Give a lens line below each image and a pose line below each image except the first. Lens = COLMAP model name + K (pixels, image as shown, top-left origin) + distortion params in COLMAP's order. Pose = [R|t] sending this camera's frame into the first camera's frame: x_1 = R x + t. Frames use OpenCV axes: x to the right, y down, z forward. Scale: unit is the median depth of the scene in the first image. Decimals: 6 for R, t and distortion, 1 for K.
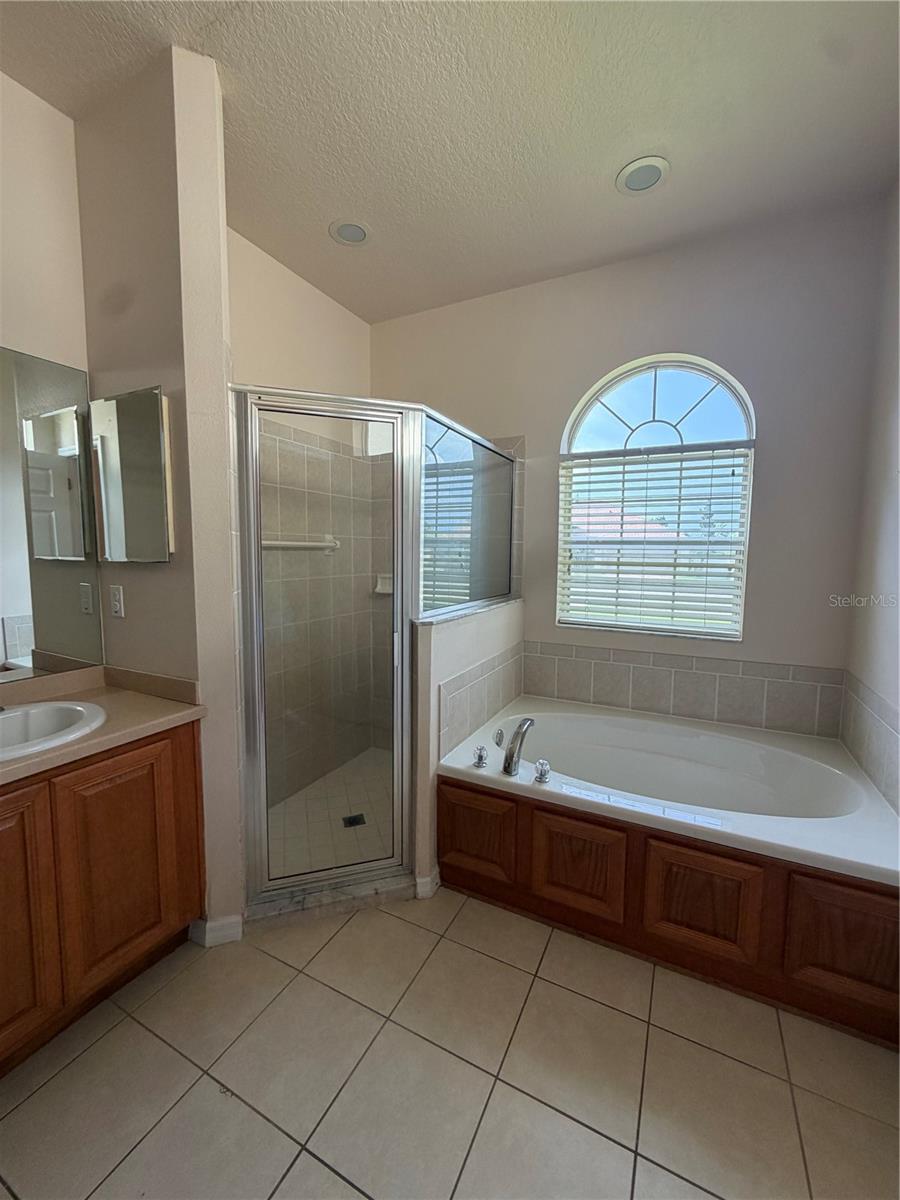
lens RADIAL K [[478.8, 0, 451.6], [0, 478.8, 597.5], [0, 0, 1]] dist [0.002089, 0.000206]
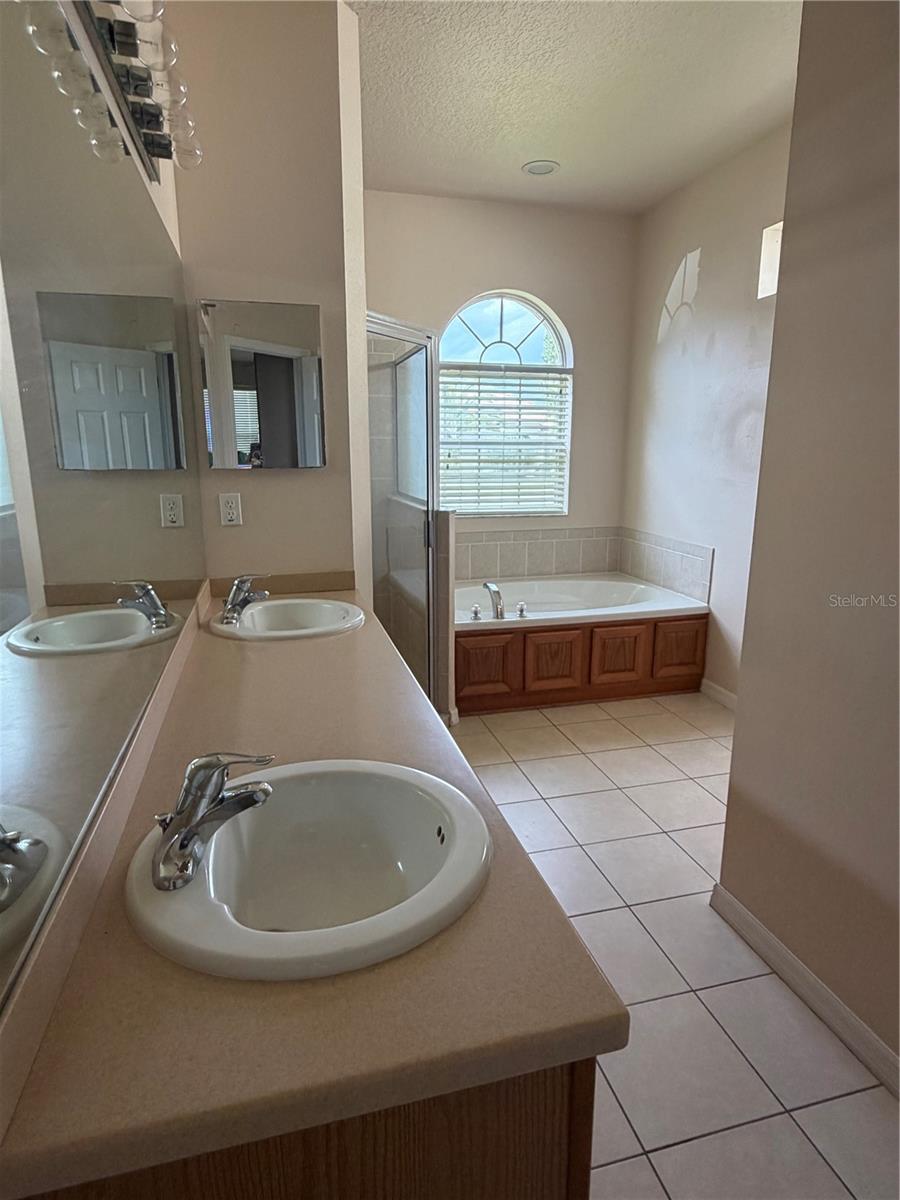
lens RADIAL K [[664.9, 0, 449.2], [0, 664.9, 600.5], [0, 0, 1]] dist [0.002205, -0.000077]
pose [[0.750648, -0.154534, 0.642376, -0.941681], [0.067527, 0.985115, 0.158076, 0.005994], [-0.657243, -0.075282, 0.749910, -0.257291]]
